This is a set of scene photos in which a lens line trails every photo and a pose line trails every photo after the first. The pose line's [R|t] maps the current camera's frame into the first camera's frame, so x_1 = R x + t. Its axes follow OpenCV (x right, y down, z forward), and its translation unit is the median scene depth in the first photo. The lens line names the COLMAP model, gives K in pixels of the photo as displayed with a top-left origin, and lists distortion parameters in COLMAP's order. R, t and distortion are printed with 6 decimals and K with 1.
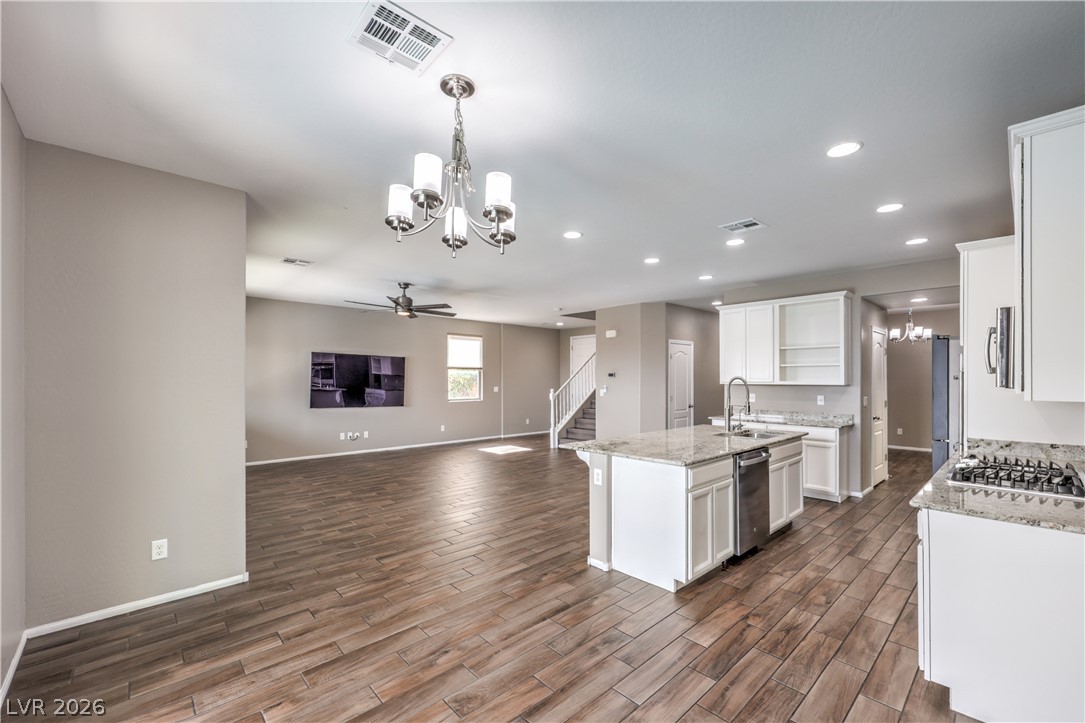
lens RADIAL K [[445.3, 0, 548.9], [0, 445.3, 366.7], [0, 0, 1]] dist [0.000528, -0.000144]
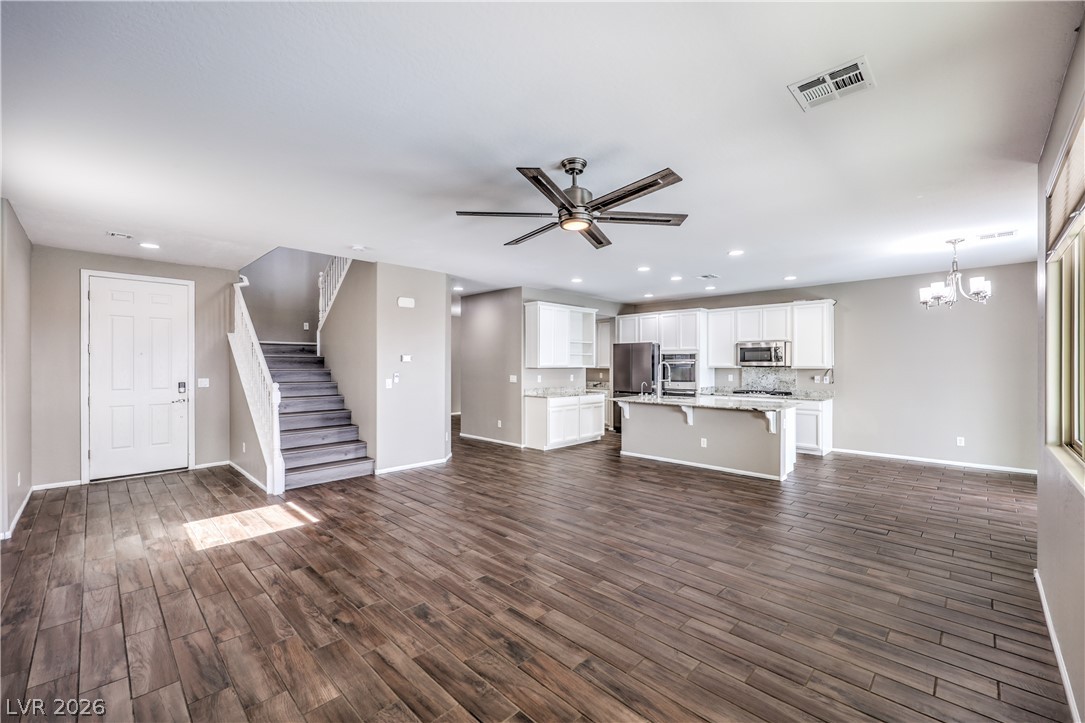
lens RADIAL K [[445.3, 0, 548.9], [0, 445.3, 366.7], [0, 0, 1]] dist [0.000528, -0.000144]
pose [[-0.045402, -0.006055, 0.998950, -0.958398], [-0.023683, 0.999707, 0.004983, 0.036876], [-0.998688, -0.023431, -0.045532, 1.272126]]
